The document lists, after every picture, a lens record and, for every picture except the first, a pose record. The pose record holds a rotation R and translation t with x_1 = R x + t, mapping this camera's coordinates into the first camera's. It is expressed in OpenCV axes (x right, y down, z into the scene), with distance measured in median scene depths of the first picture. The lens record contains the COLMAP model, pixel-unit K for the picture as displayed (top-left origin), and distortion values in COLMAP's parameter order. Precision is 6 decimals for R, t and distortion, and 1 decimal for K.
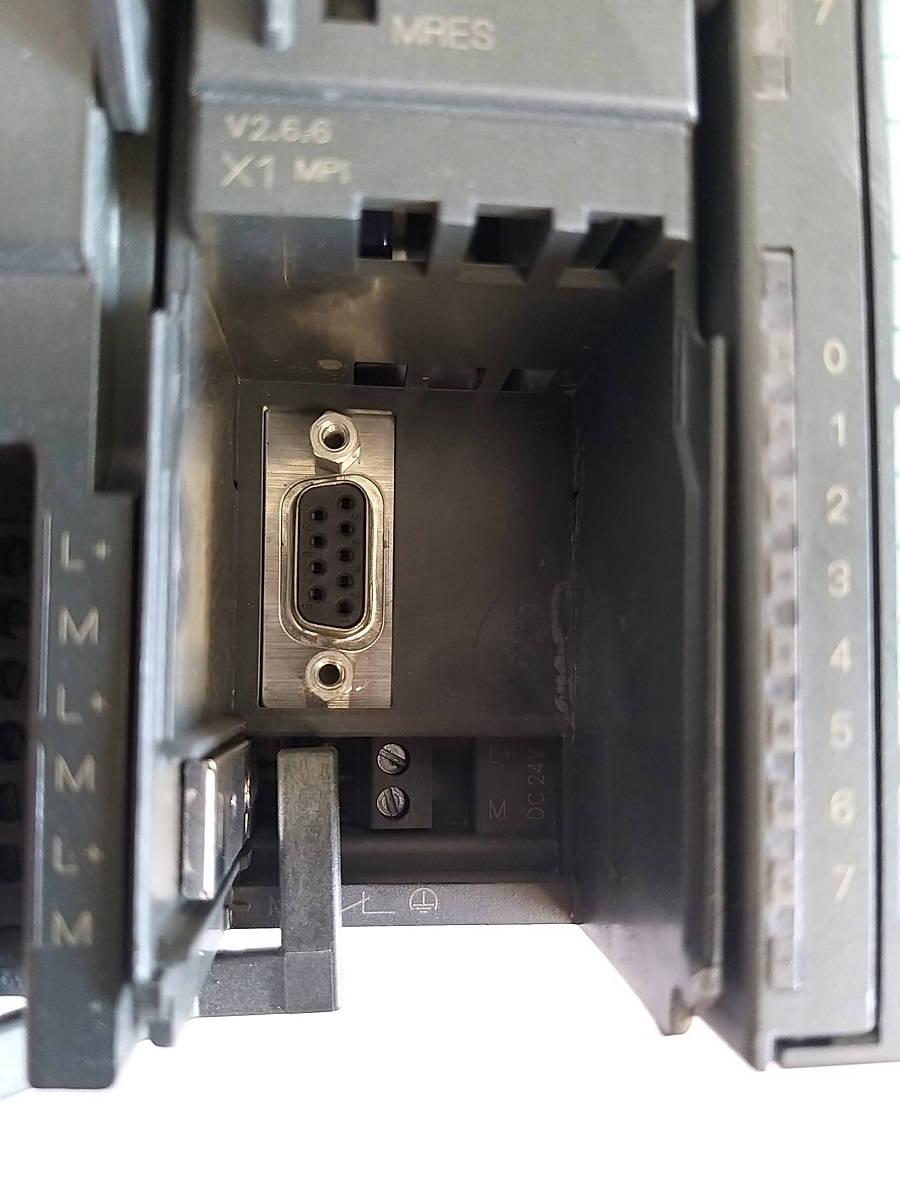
lens RADIAL K [[959.8, 0, 450.0], [0, 959.8, 599.5], [0, 0, 1]] dist [0.007426, -0.118633]
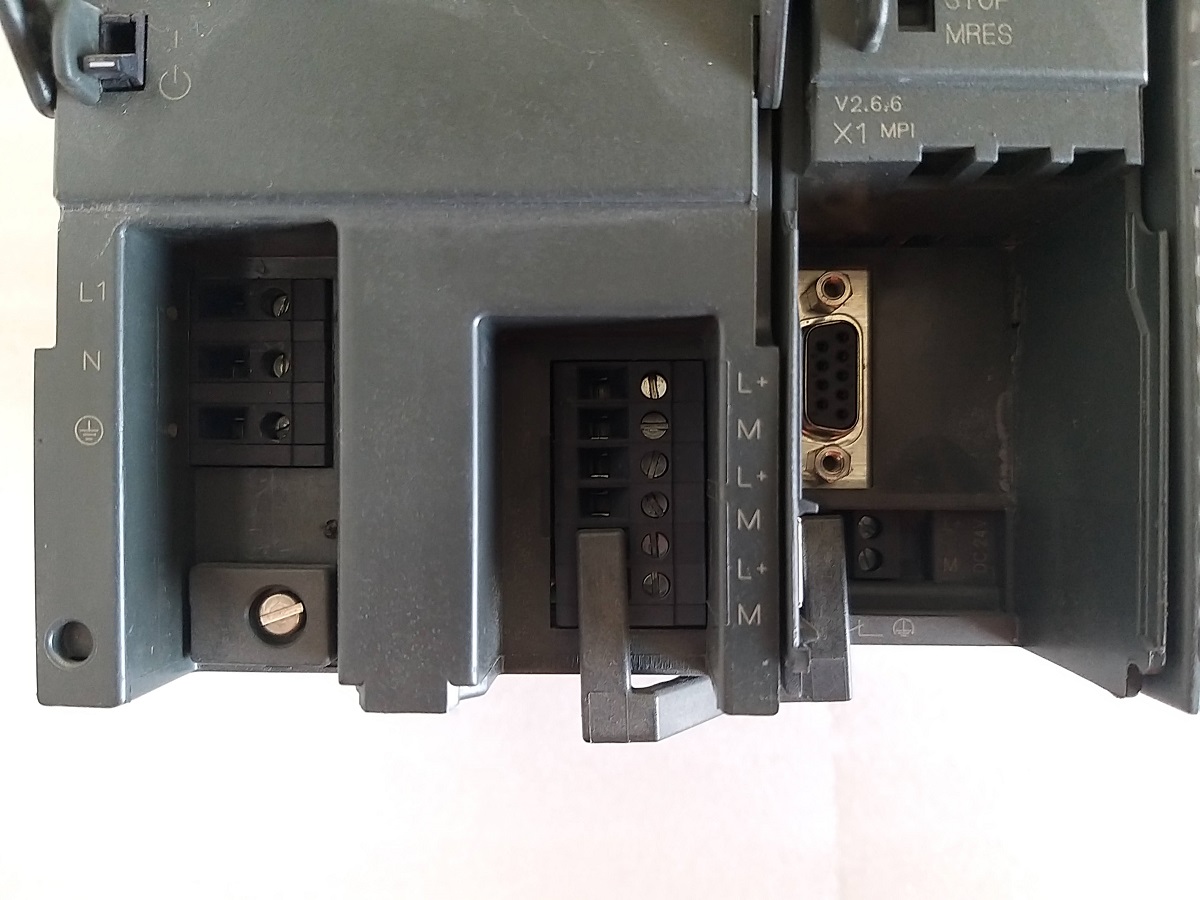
lens RADIAL K [[960.6, 0, 600.0], [0, 960.6, 450.0], [0, 0, 1]] dist [0.007426, -0.118633]
pose [[0.989217, -0.006807, -0.146301, -0.354798], [0.014057, 0.998720, 0.048580, -0.016531], [0.145783, -0.050113, 0.988047, -0.563943]]
